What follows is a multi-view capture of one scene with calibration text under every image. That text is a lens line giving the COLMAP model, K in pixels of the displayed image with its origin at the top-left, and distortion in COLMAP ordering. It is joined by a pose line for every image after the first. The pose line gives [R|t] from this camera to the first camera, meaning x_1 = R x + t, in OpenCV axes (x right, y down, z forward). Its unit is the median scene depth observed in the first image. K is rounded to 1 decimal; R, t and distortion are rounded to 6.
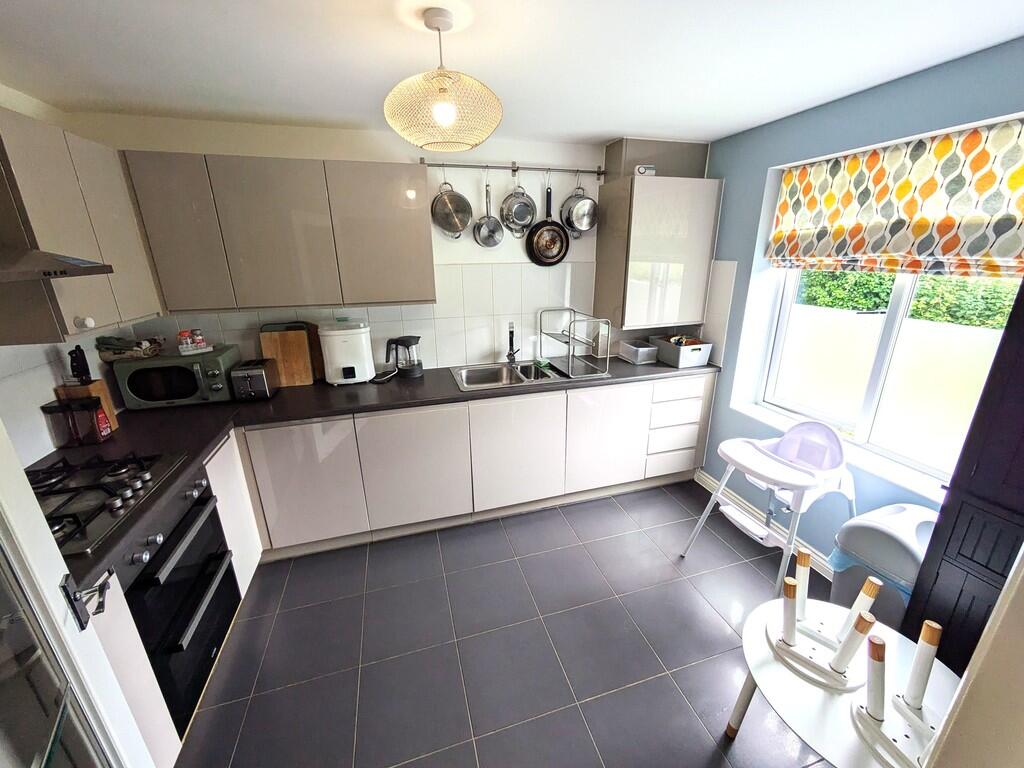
lens RADIAL K [[405.7, 0, 513.3], [0, 405.7, 383.6], [0, 0, 1]] dist [0.002846, -0.000495]
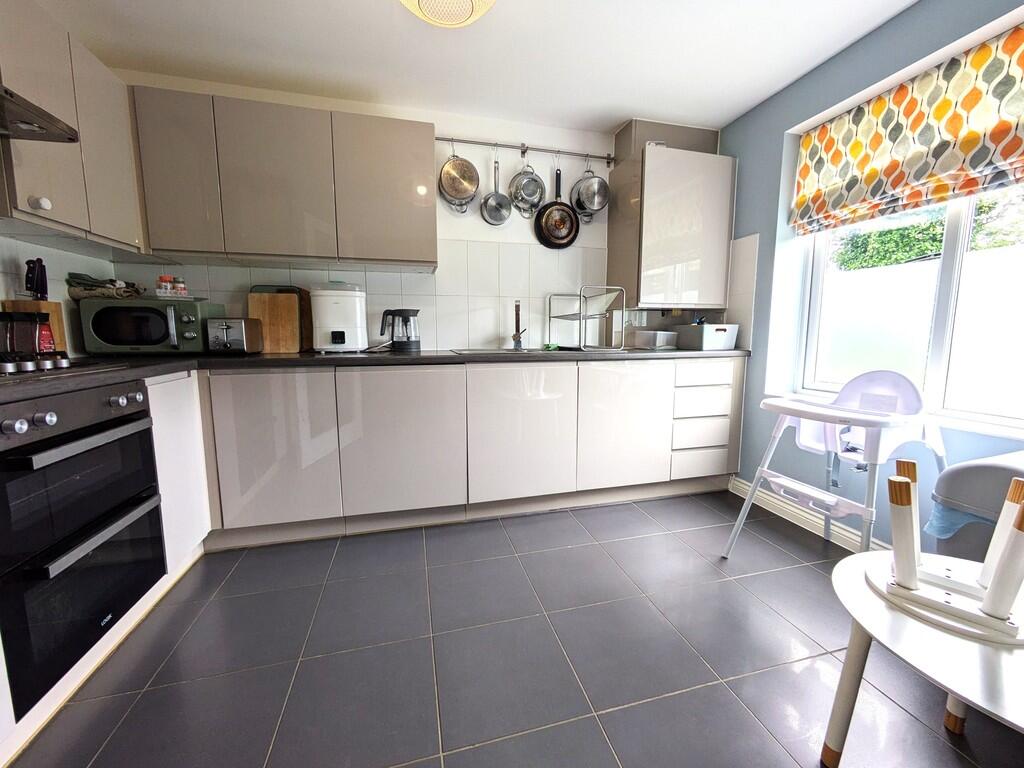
lens RADIAL K [[405.7, 0, 513.1], [0, 405.7, 382.7], [0, 0, 1]] dist [0.002846, -0.000495]
pose [[0.999365, 0.017787, -0.030884, 0.018997], [-0.023325, 0.981619, -0.189419, 0.239161], [0.026947, 0.190019, 0.981411, 0.134179]]
